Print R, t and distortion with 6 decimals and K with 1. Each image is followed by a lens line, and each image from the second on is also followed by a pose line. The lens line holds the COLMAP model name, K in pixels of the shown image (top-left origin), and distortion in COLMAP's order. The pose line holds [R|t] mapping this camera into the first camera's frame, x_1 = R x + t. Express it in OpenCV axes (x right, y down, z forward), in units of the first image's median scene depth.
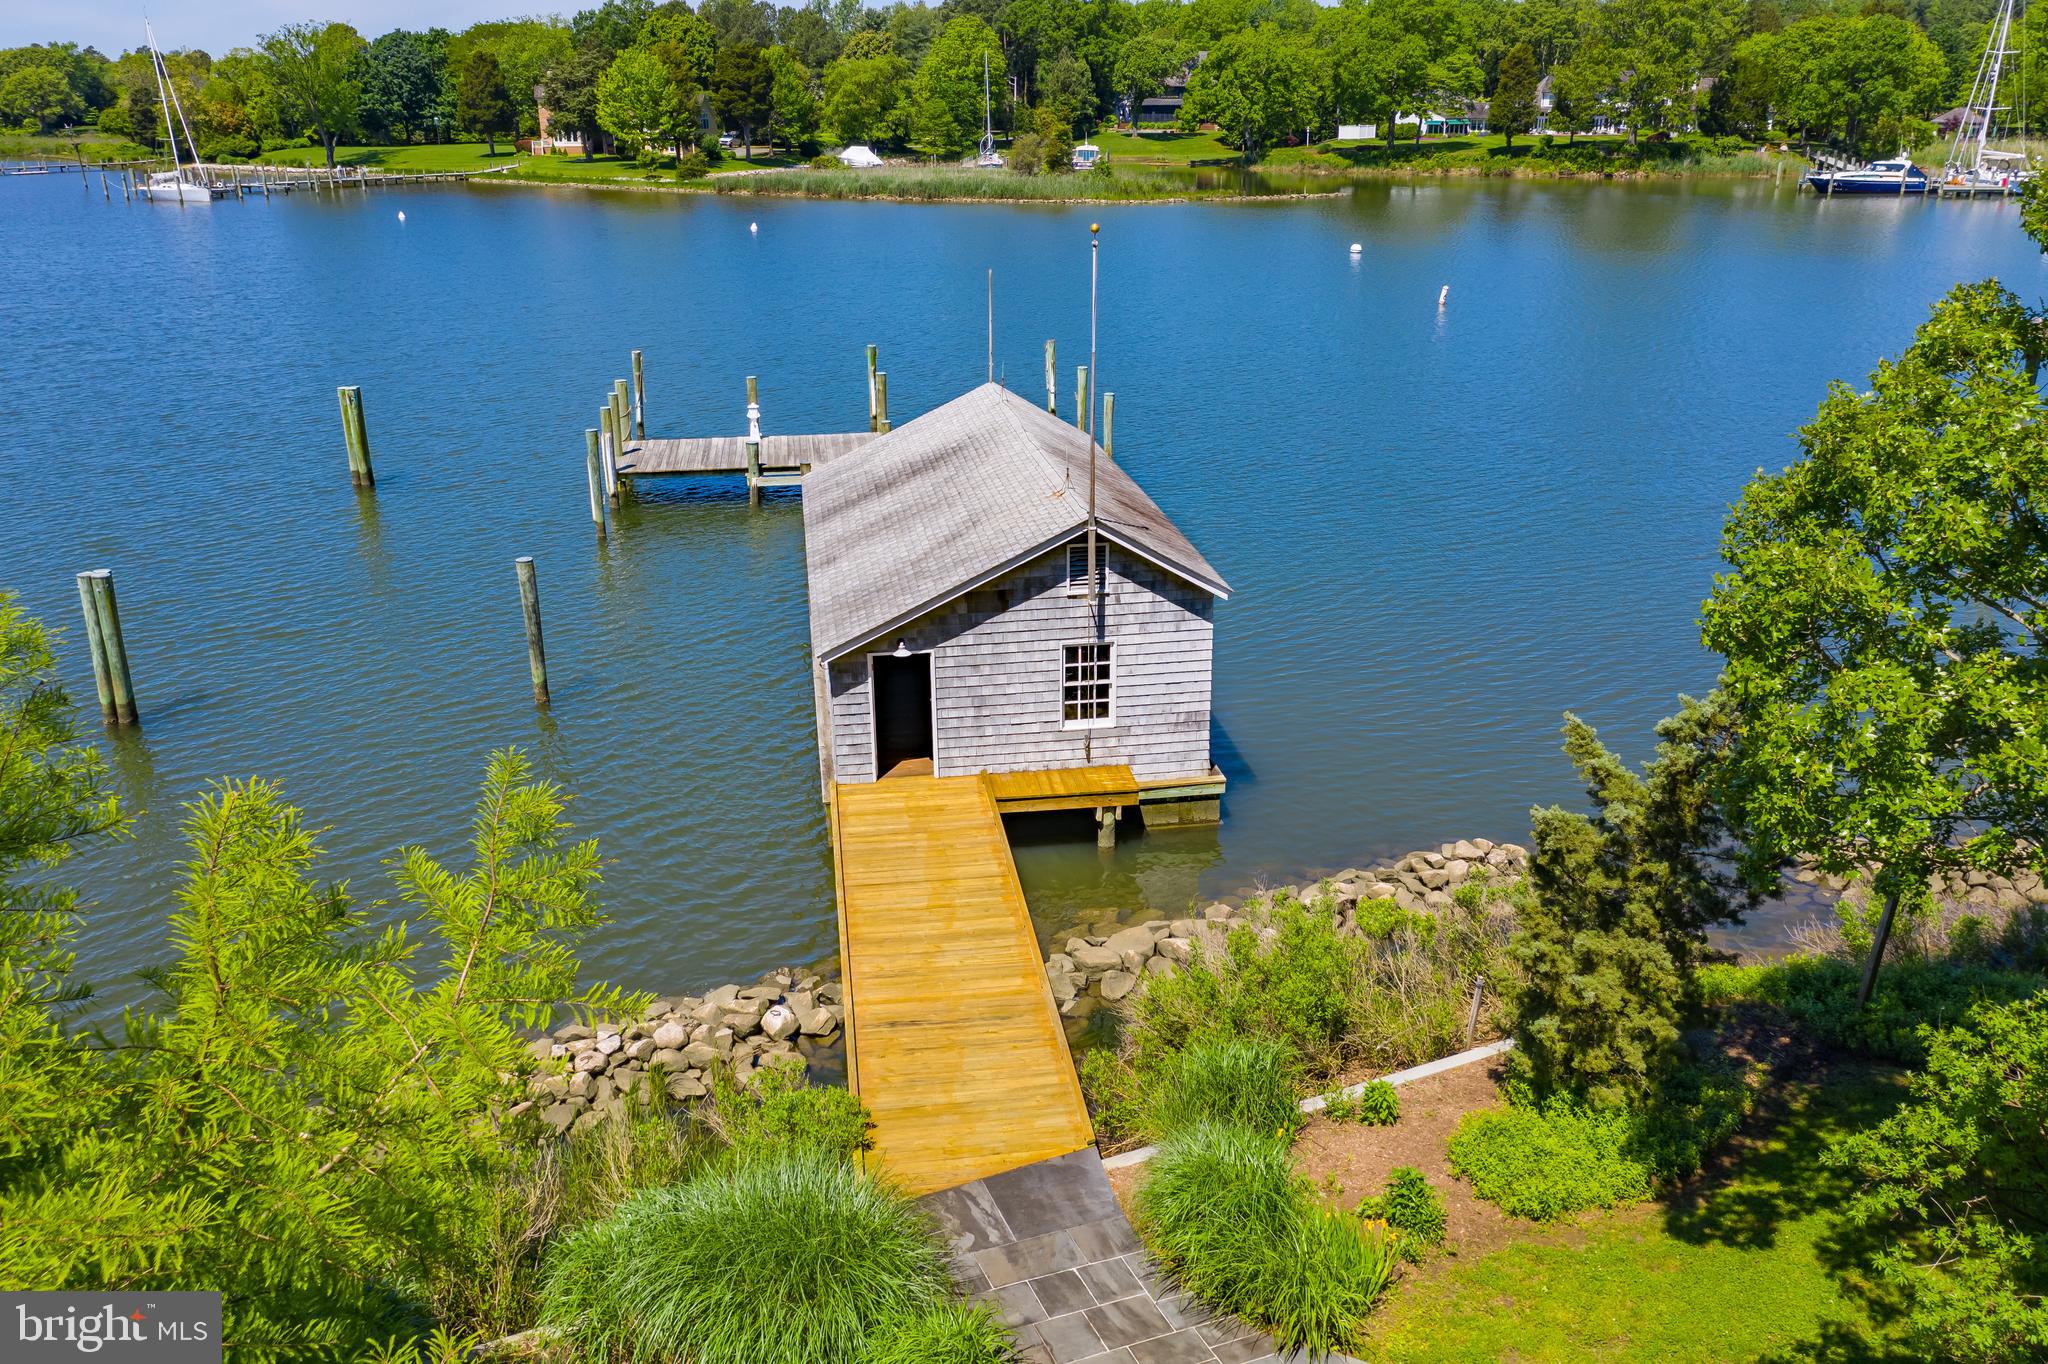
lens RADIAL K [[1611.7, 0, 1024.0], [0, 1611.7, 682.0], [0, 0, 1]] dist [0.009986, -0.000216]
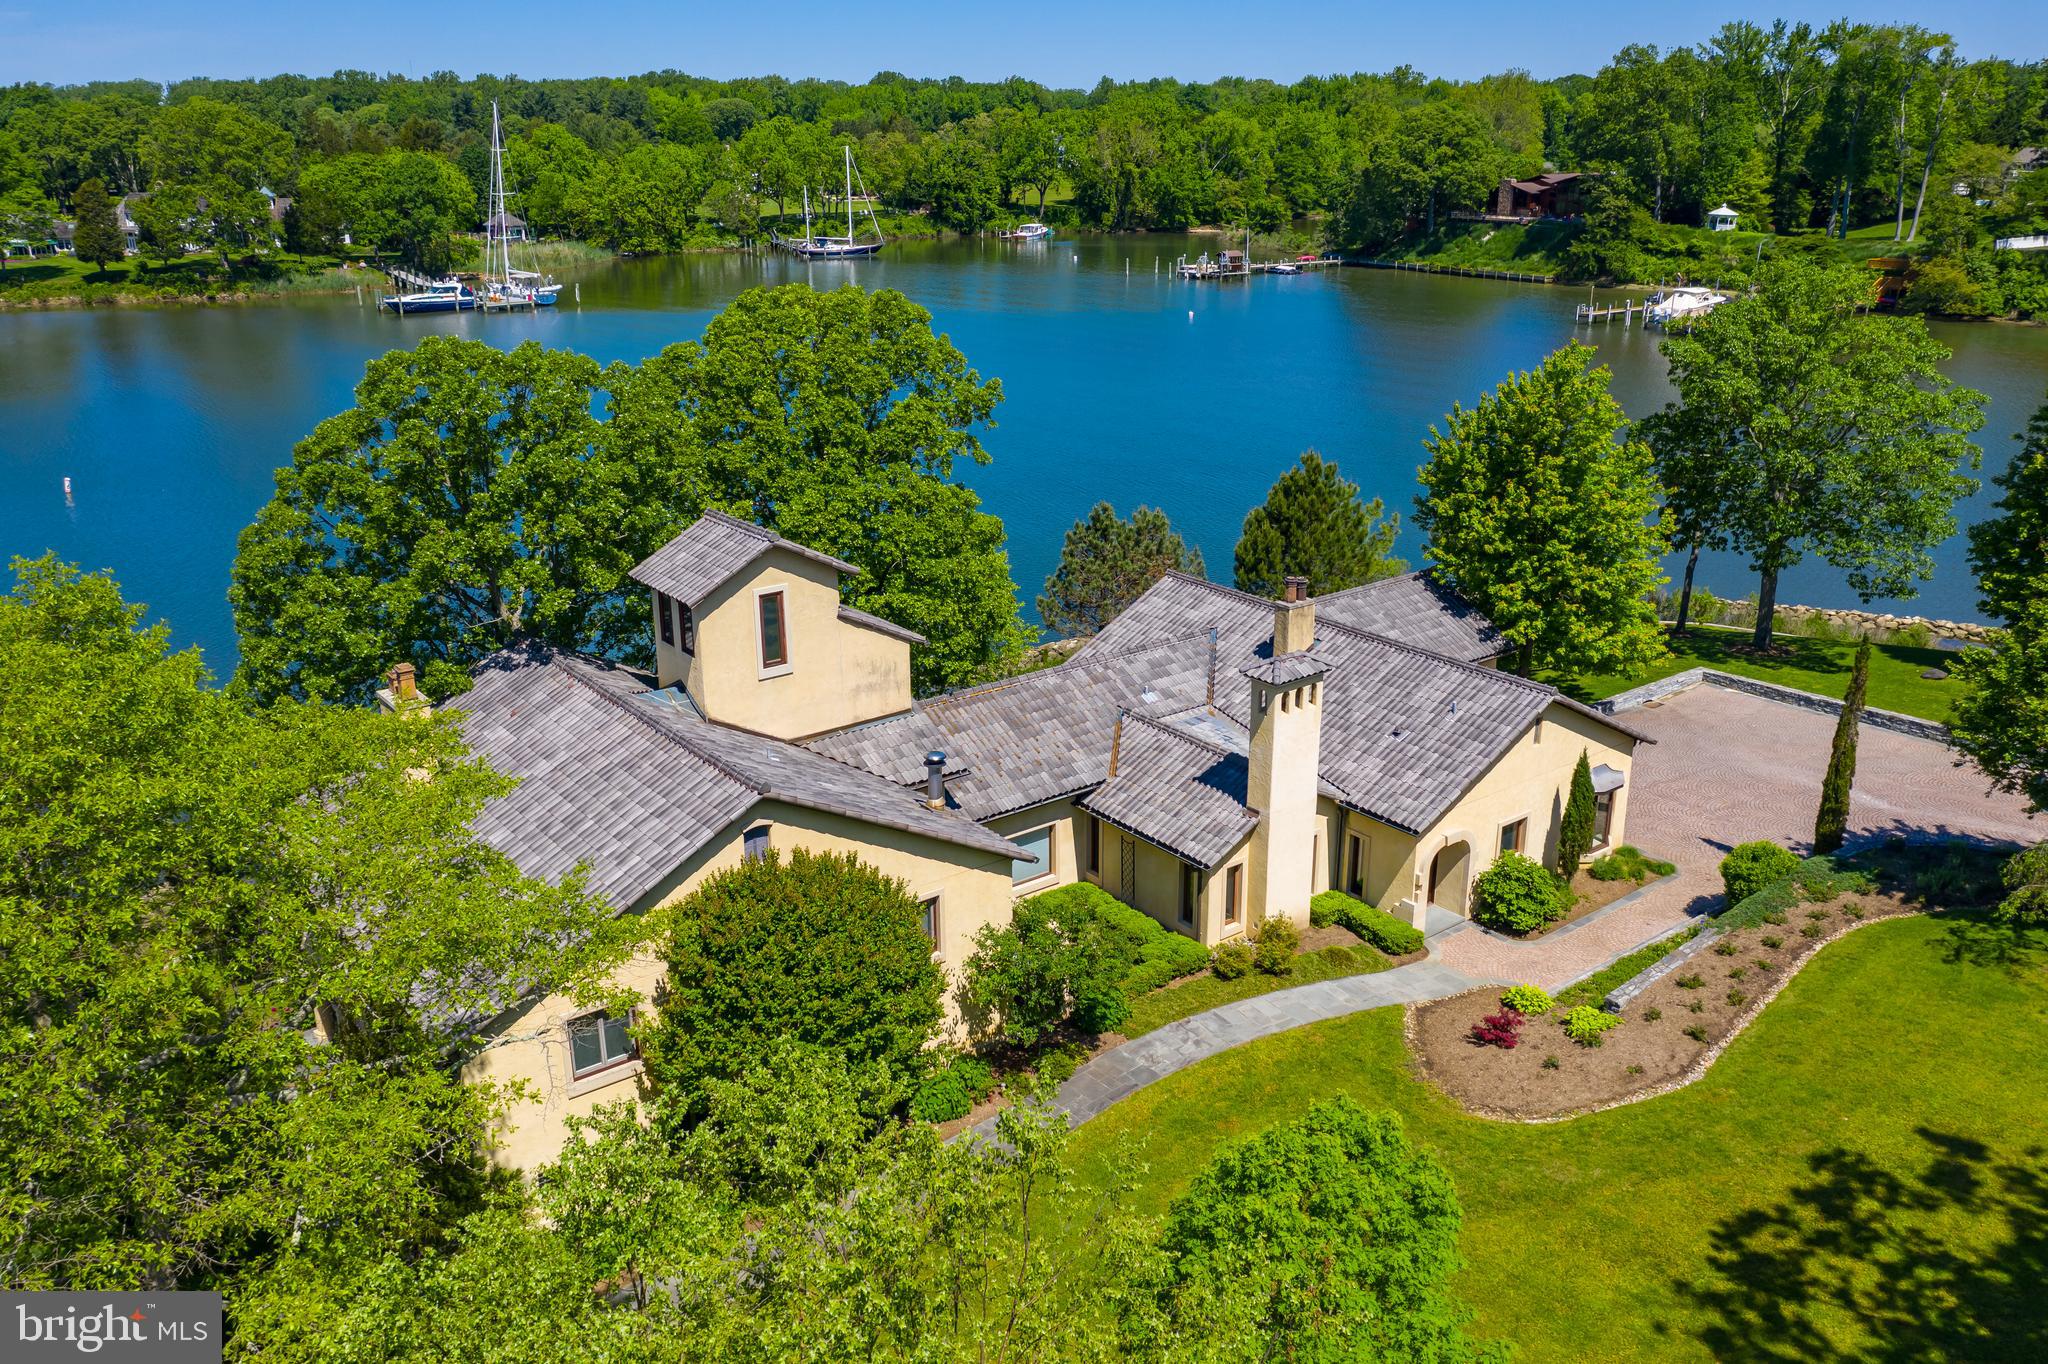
lens RADIAL K [[1611.7, 0, 1024.0], [0, 1611.7, 682.0], [0, 0, 1]] dist [0.009986, -0.000216]
pose [[0.714953, -0.224634, 0.662104, -0.029986], [0.240628, 0.968187, 0.068646, -0.003607], [-0.656461, 0.110242, 0.746261, -0.158060]]
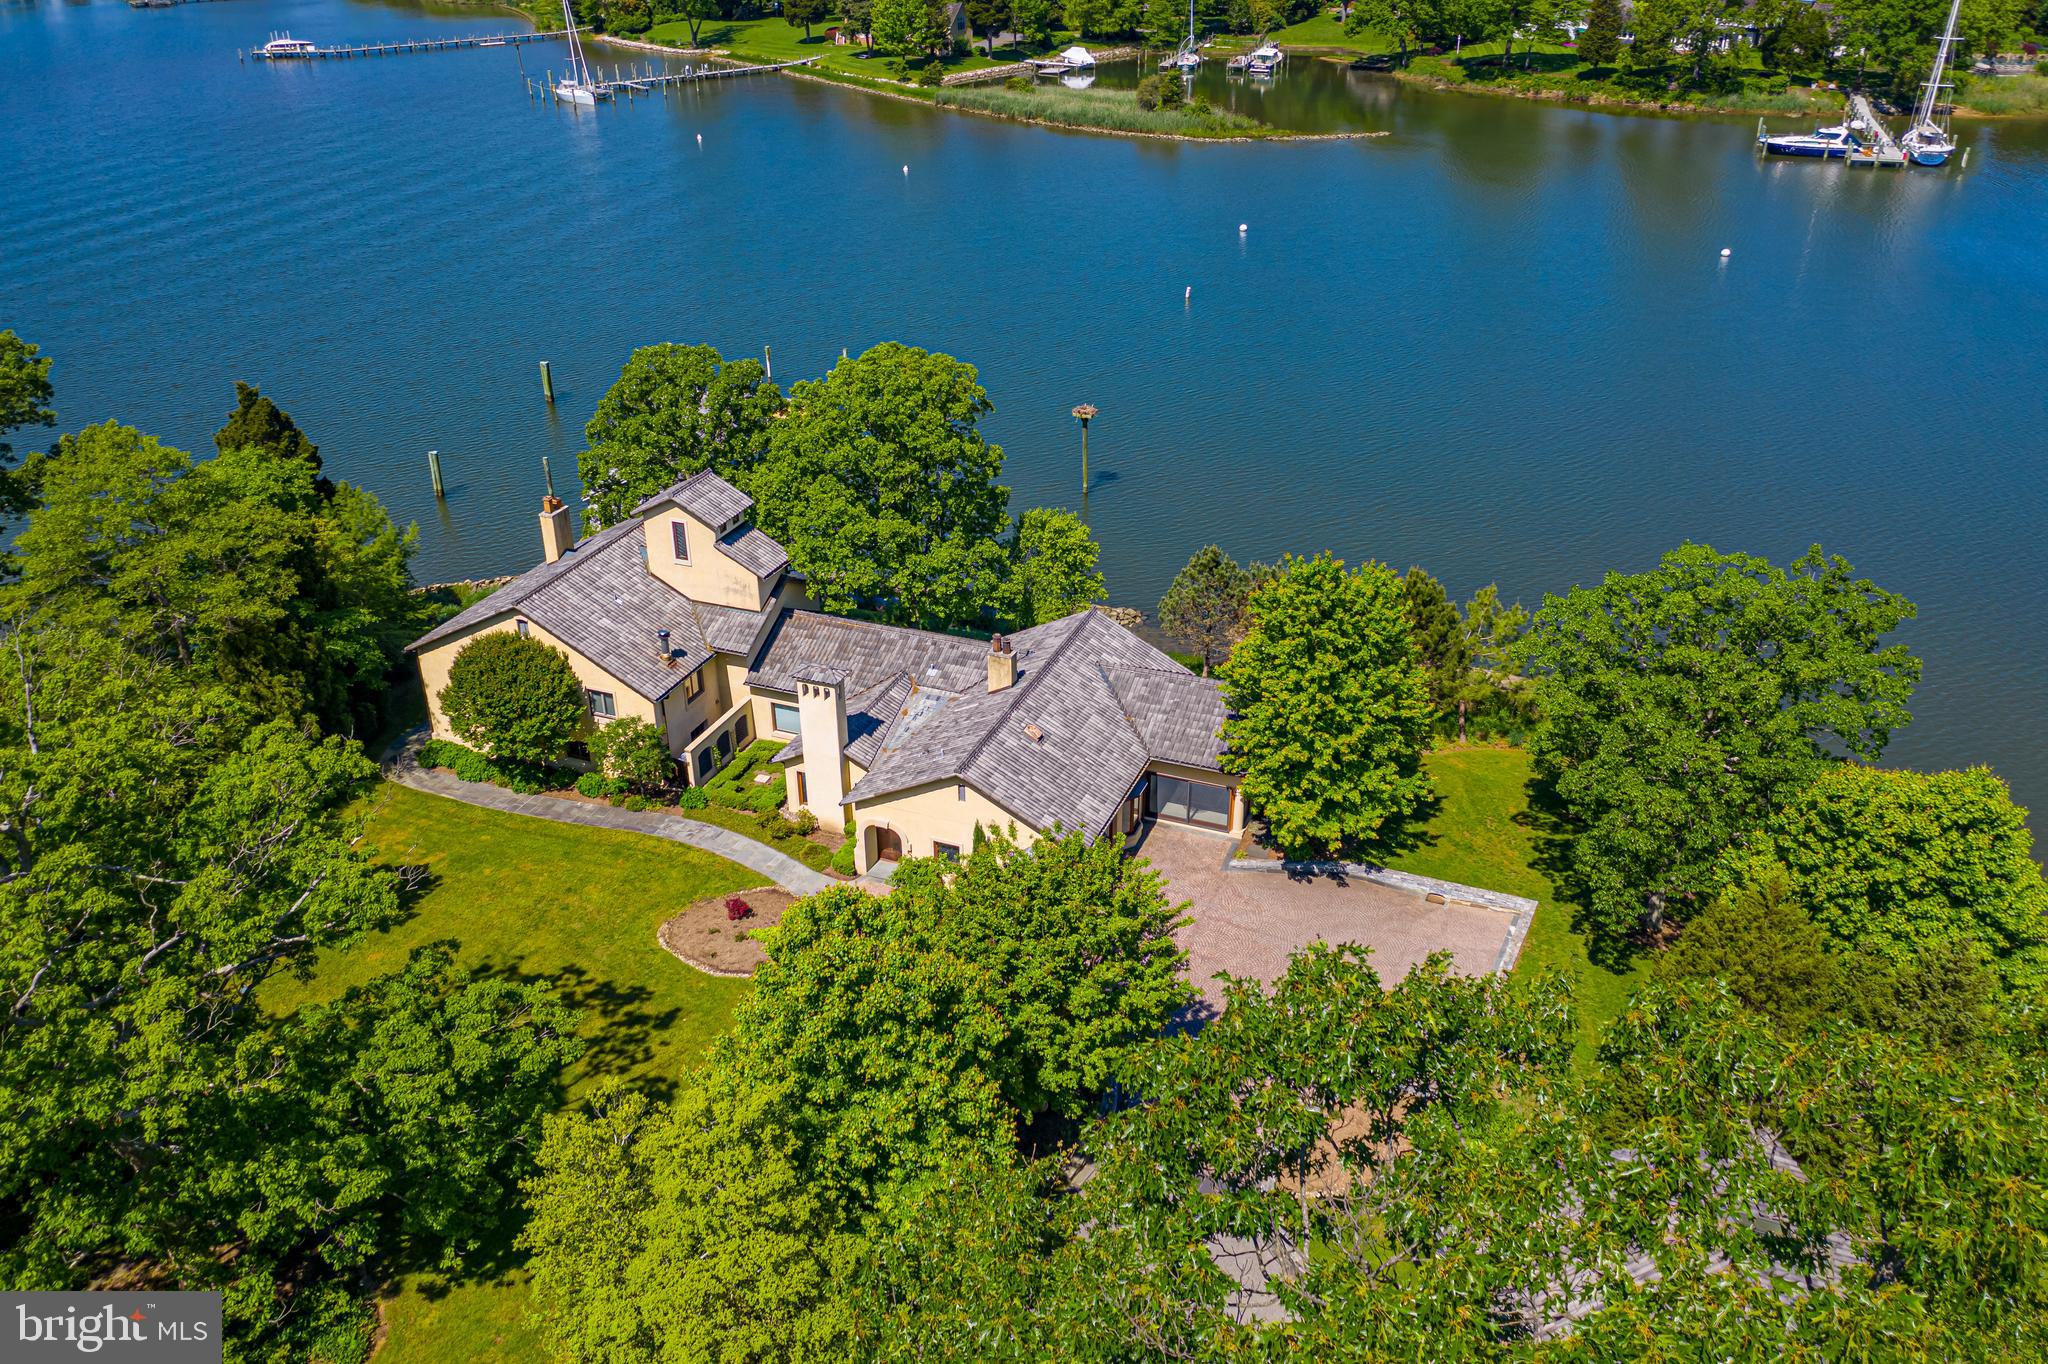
lens RADIAL K [[1611.7, 0, 1024.0], [0, 1611.7, 682.0], [0, 0, 1]] dist [0.009986, -0.000216]
pose [[0.966021, 0.121802, -0.227966, 0.235876], [-0.088511, 0.984566, 0.150980, -0.033857], [0.242837, -0.125672, 0.961892, -0.329272]]
